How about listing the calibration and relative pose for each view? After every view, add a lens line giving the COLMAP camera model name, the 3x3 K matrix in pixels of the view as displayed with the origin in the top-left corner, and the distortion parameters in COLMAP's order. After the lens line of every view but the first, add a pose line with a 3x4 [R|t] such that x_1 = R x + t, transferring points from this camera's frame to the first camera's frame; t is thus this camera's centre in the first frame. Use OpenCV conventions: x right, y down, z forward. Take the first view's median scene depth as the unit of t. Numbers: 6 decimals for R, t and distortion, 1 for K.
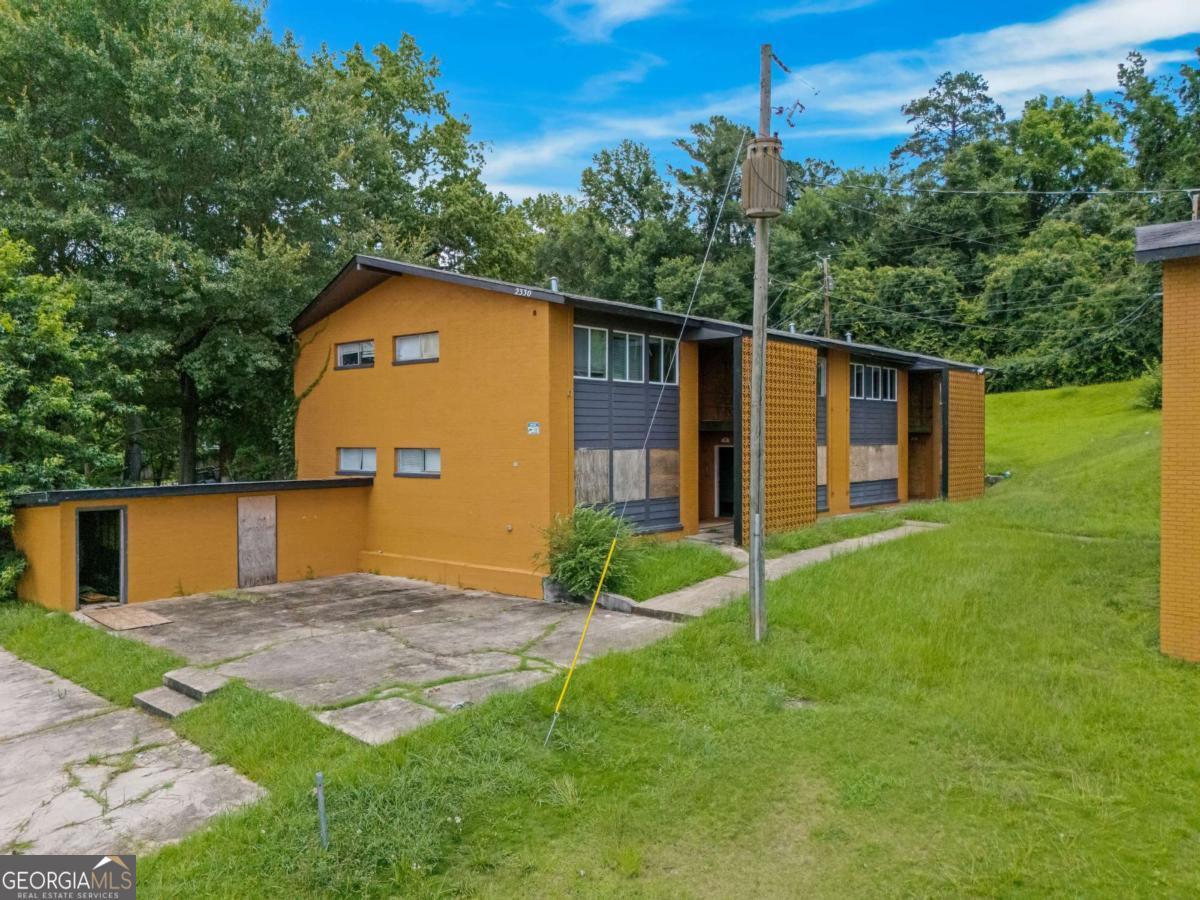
lens RADIAL K [[880.5, 0, 600.0], [0, 880.5, 450.0], [0, 0, 1]] dist [0.062031, -0.059867]
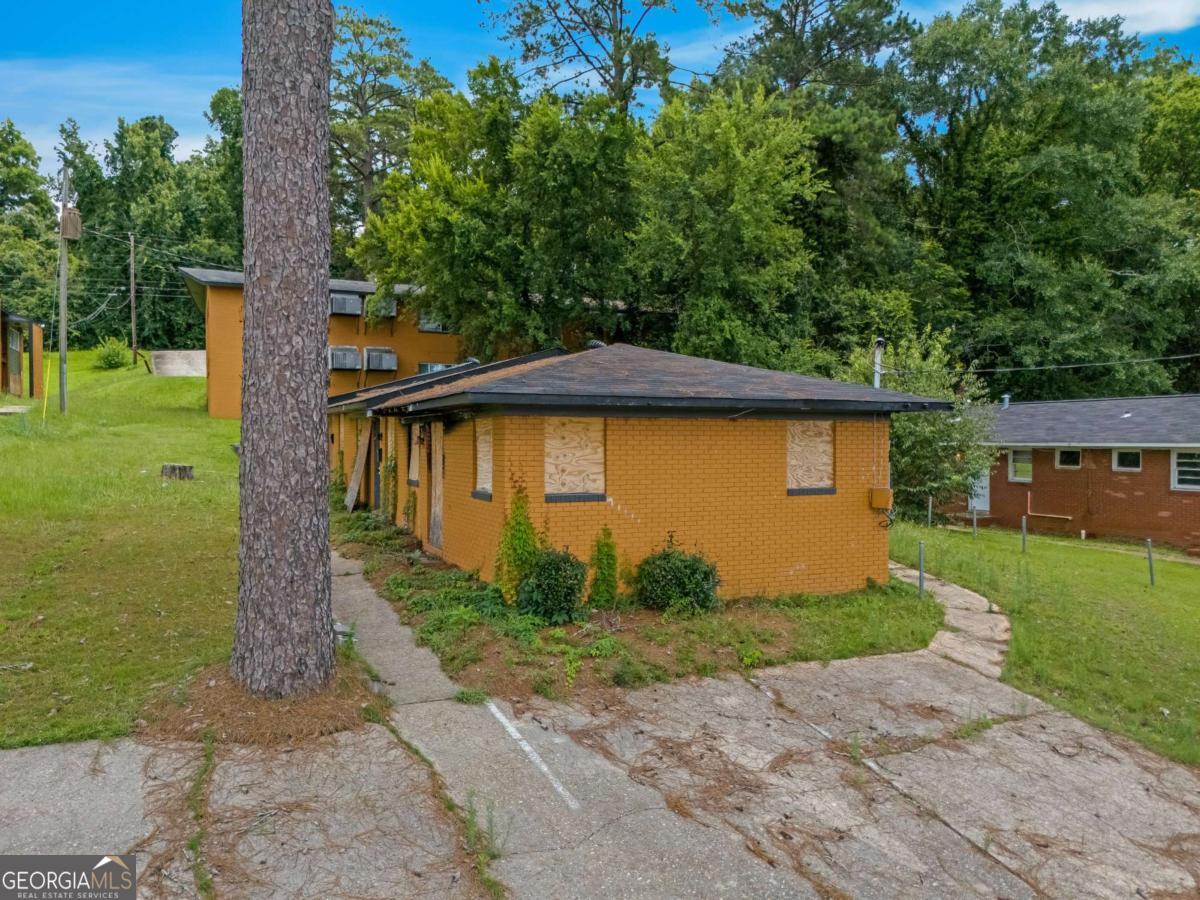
lens RADIAL K [[880.5, 0, 600.0], [0, 880.5, 450.0], [0, 0, 1]] dist [0.062031, -0.059867]
pose [[0.404597, -0.011704, 0.914420, -0.352477], [0.014527, 0.999874, 0.006370, 0.076592], [-0.914380, 0.010707, 0.404716, -0.313891]]
